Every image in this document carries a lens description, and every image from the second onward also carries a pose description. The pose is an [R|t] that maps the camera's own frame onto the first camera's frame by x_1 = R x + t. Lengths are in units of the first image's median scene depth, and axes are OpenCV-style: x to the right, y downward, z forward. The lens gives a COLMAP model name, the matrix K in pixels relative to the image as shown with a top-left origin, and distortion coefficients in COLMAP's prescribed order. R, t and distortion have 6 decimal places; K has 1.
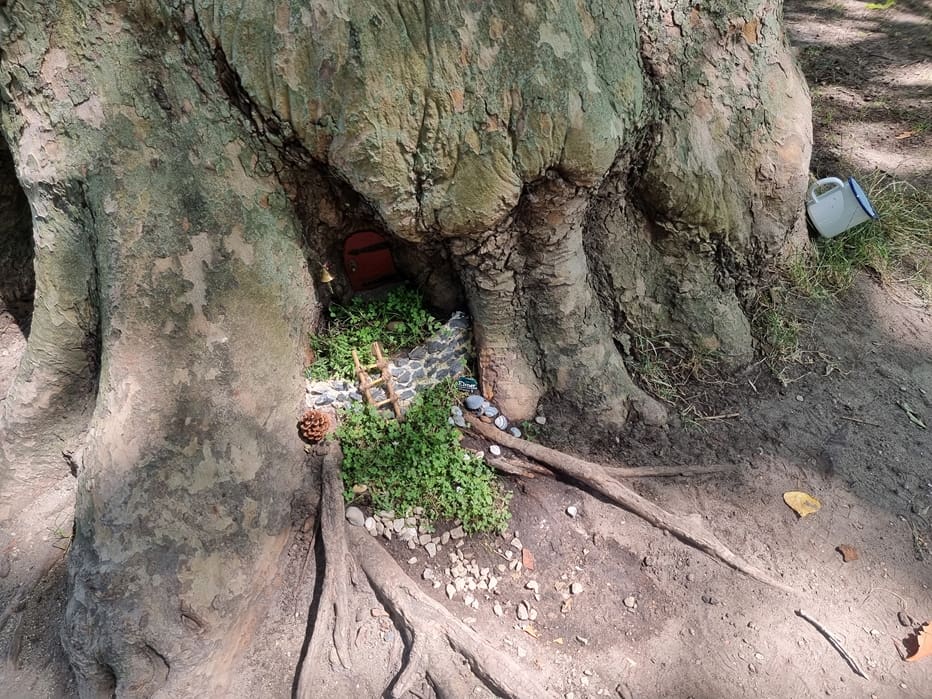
lens RADIAL K [[649.7, 0, 469.5], [0, 649.7, 346.2], [0, 0, 1]] dist [0.060212, -0.059471]
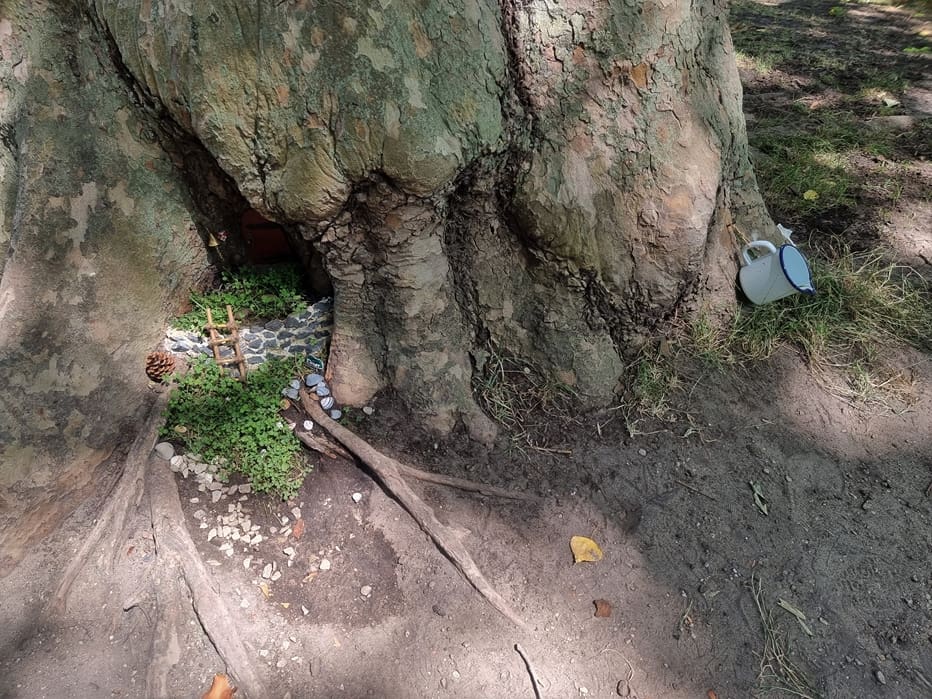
lens RADIAL K [[649.7, 0, 479.5], [0, 649.7, 347.4], [0, 0, 1]] dist [0.060212, -0.059471]
pose [[0.955571, 0.201298, -0.215321, 0.511523], [-0.209360, 0.977722, -0.015070, -0.008056], [0.207491, 0.059481, 0.976427, 0.001588]]
